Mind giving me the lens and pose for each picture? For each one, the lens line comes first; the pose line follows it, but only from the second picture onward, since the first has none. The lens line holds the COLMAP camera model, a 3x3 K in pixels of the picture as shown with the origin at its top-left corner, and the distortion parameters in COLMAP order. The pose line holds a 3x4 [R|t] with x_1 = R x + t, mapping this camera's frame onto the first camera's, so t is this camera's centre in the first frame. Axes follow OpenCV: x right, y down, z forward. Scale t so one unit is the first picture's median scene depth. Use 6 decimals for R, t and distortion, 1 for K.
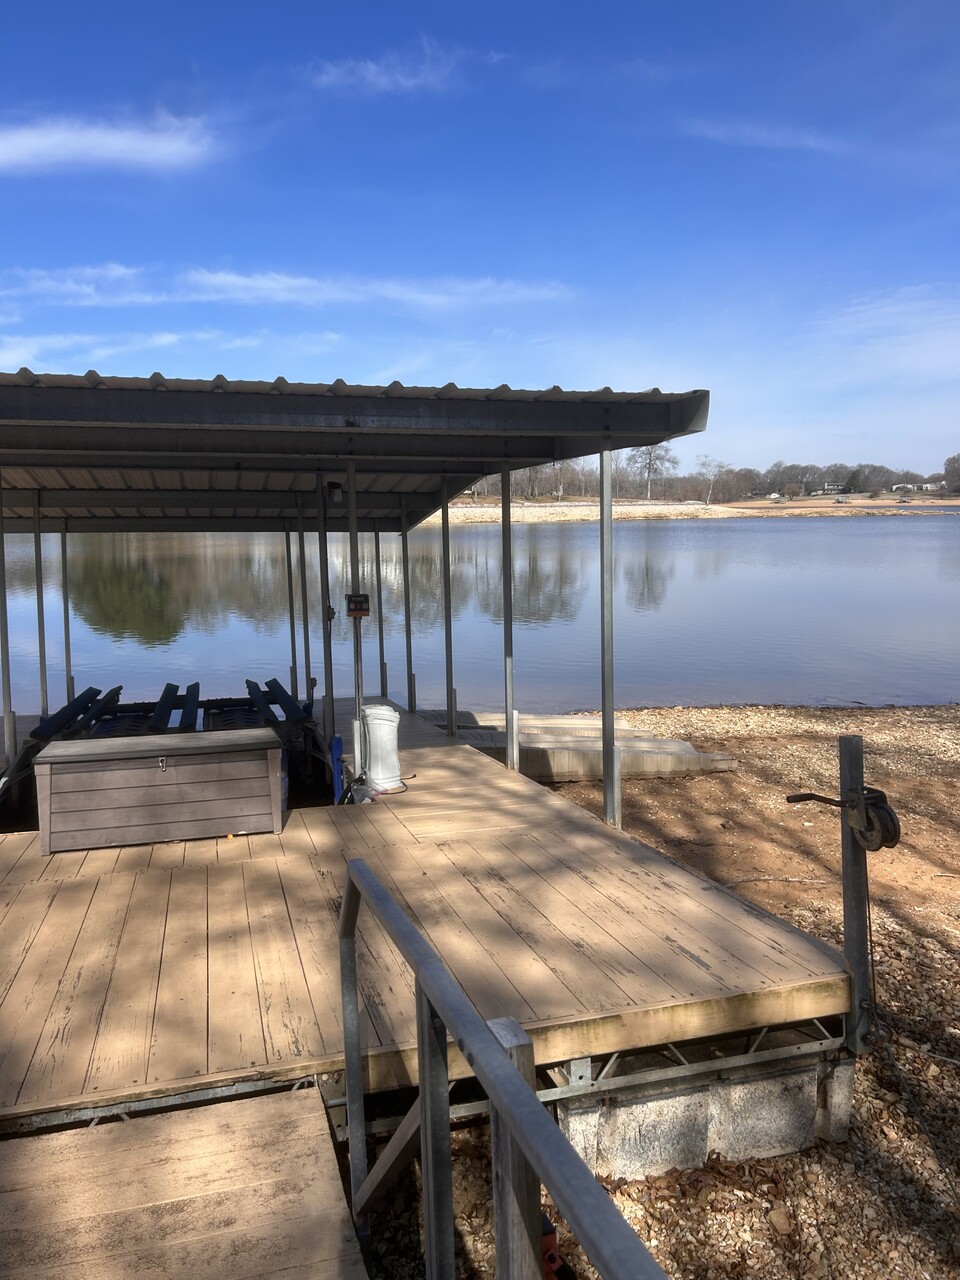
lens RADIAL K [[963.5, 0, 480.0], [0, 963.5, 640.0], [0, 0, 1]] dist [0.041072, -0.045819]
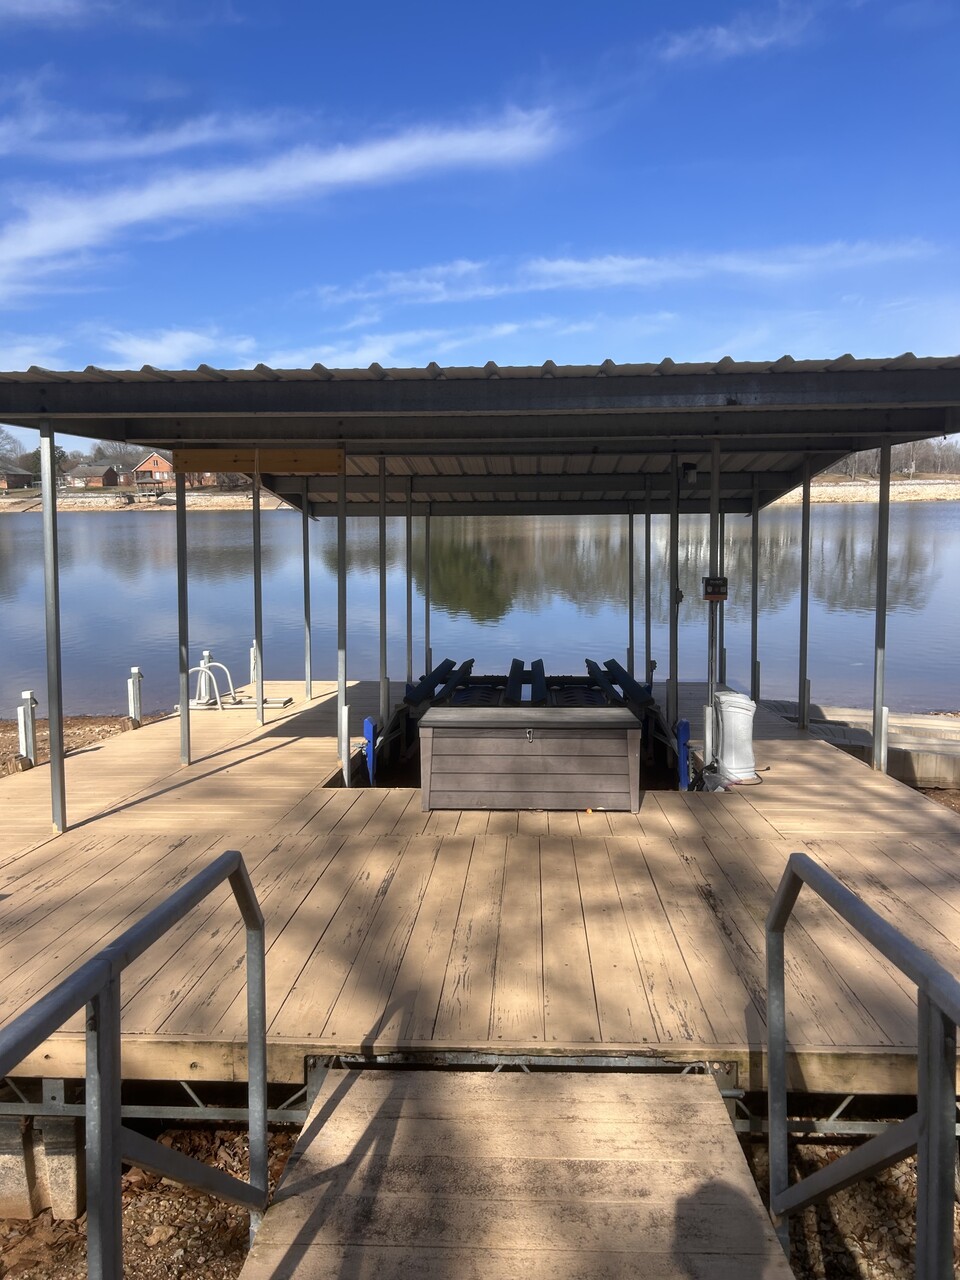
lens RADIAL K [[965.5, 0, 486.8], [0, 965.5, 638.8], [0, 0, 1]] dist [0.048660, -0.055509]
pose [[0.948216, 0.041675, -0.314881, -0.039576], [-0.036482, 0.999084, 0.022368, 0.001015], [0.315525, -0.009722, 0.948868, -0.004629]]
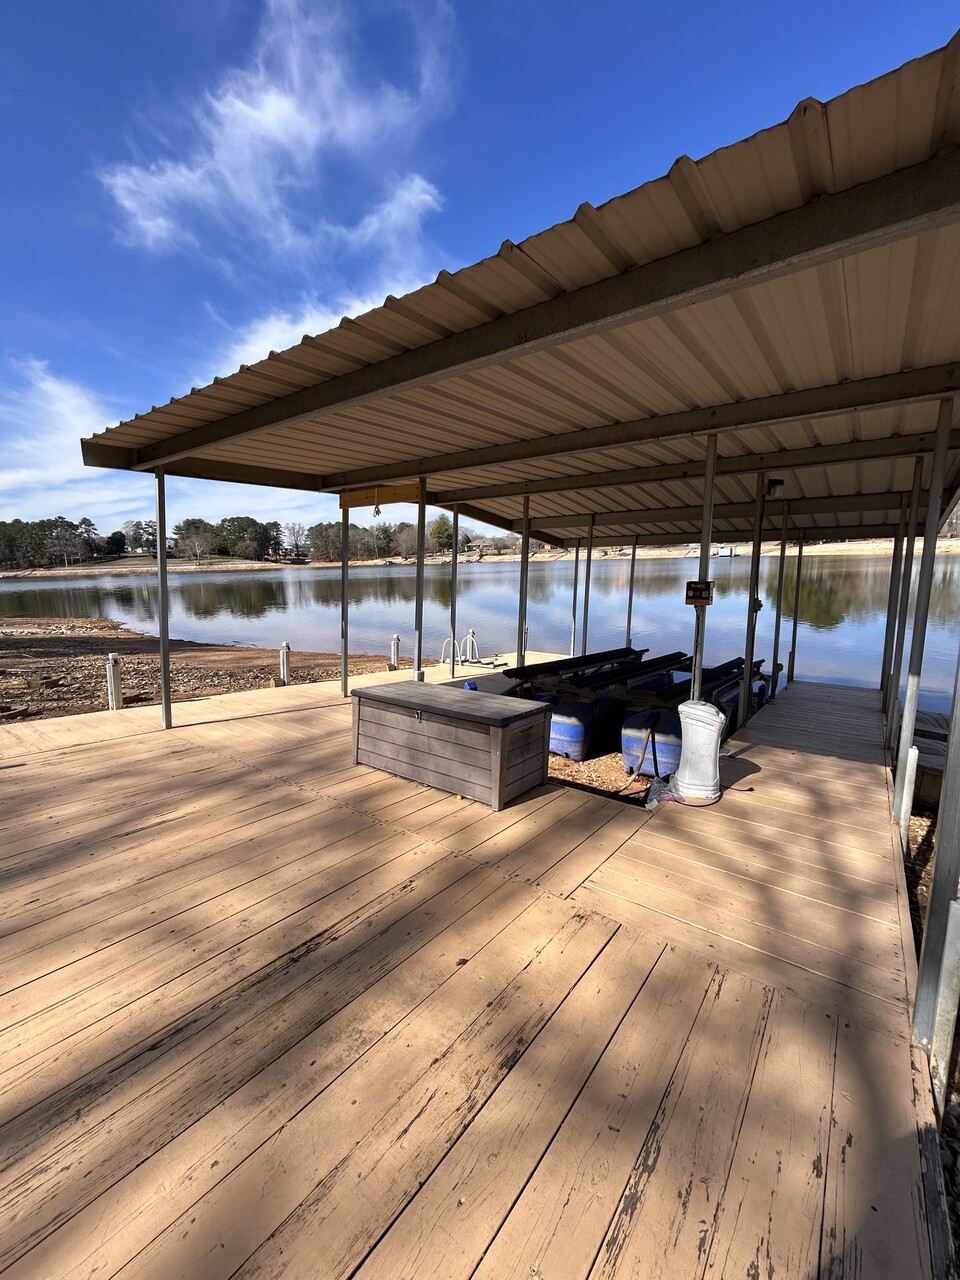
lens RADIAL K [[518.3, 0, 477.1], [0, 518.3, 640.6], [0, 0, 1]] dist [-0.000401, -0.000121]
pose [[0.599947, 0.116987, -0.791440, 0.159598], [-0.083466, 0.993005, 0.083510, -0.015852], [0.795674, 0.015956, 0.605515, 0.569342]]
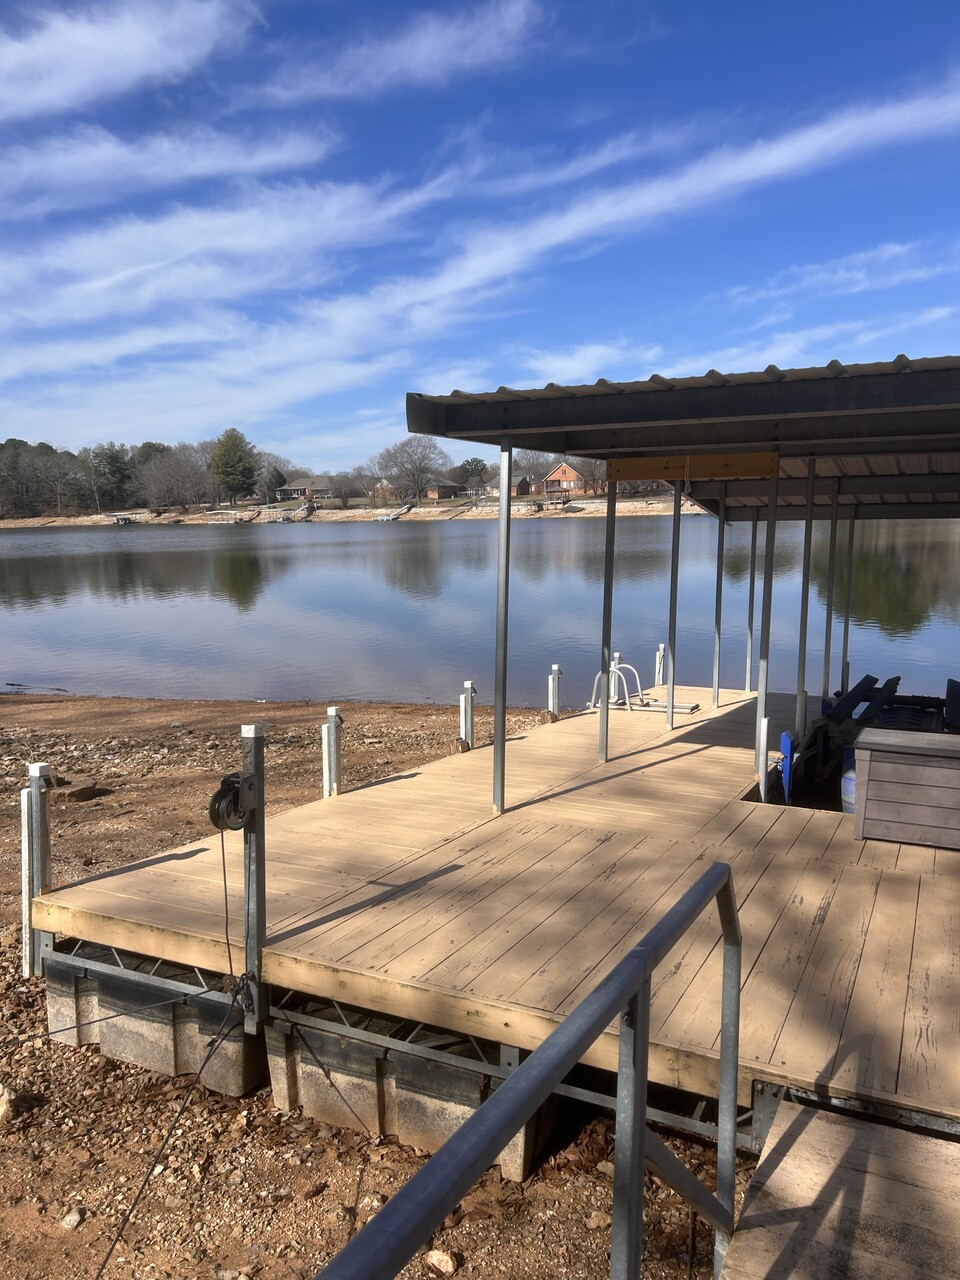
lens RADIAL K [[962.0, 0, 480.0], [0, 962.0, 640.0], [0, 0, 1]] dist [0.052370, -0.054035]
pose [[0.745005, 0.082217, -0.661973, -0.072226], [-0.073142, 0.996460, 0.041445, 0.001464], [0.663037, 0.017541, 0.748381, -0.016713]]
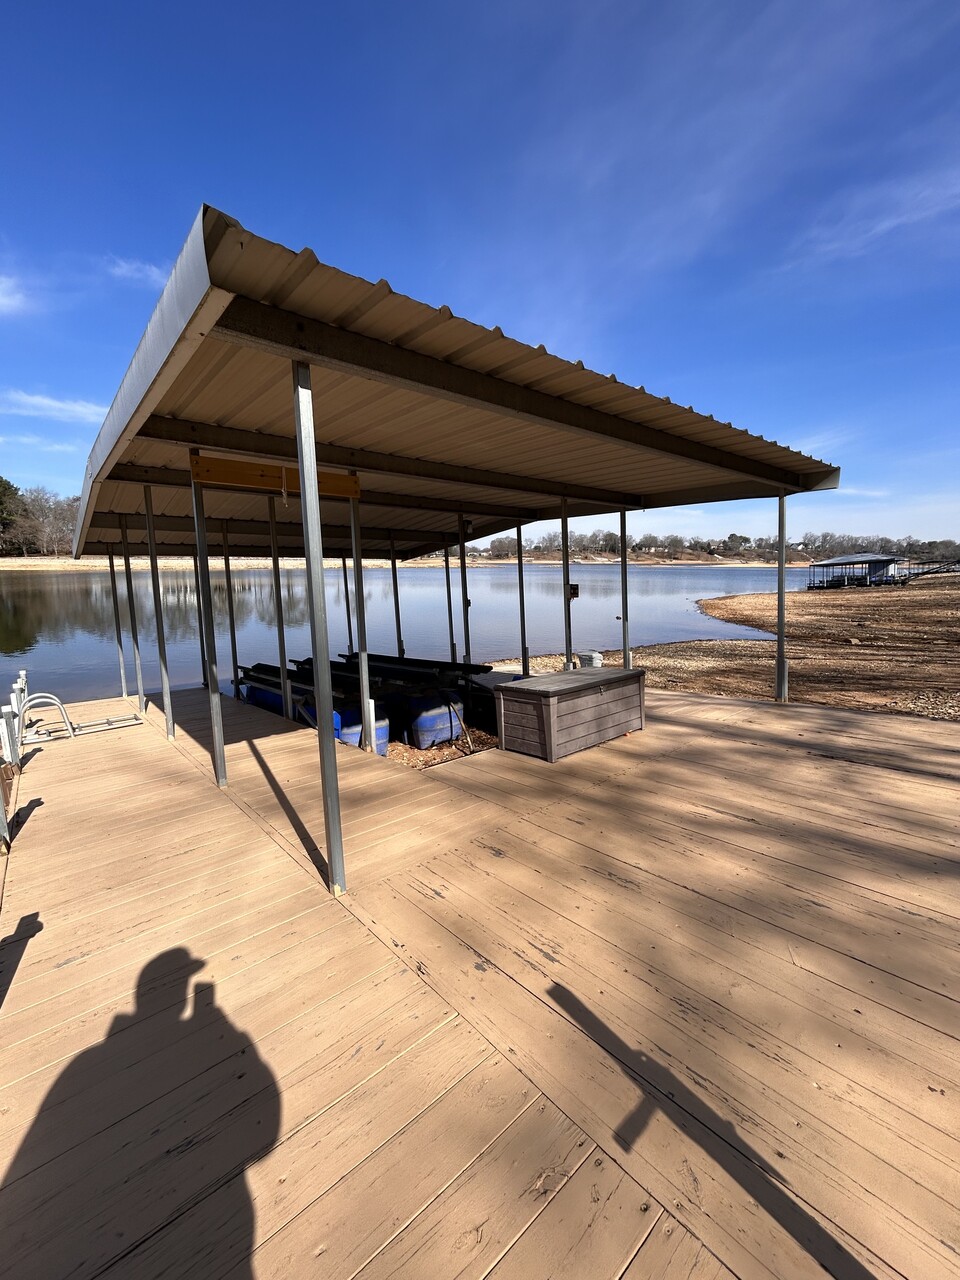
lens RADIAL K [[513.7, 0, 485.3], [0, 513.7, 655.6], [0, 0, 1]] dist [0.002937, 0.000227]
pose [[0.904583, -0.065499, 0.421236, -0.683112], [0.047662, 0.997470, 0.052748, 0.020450], [-0.423625, -0.027638, 0.905416, 0.307303]]
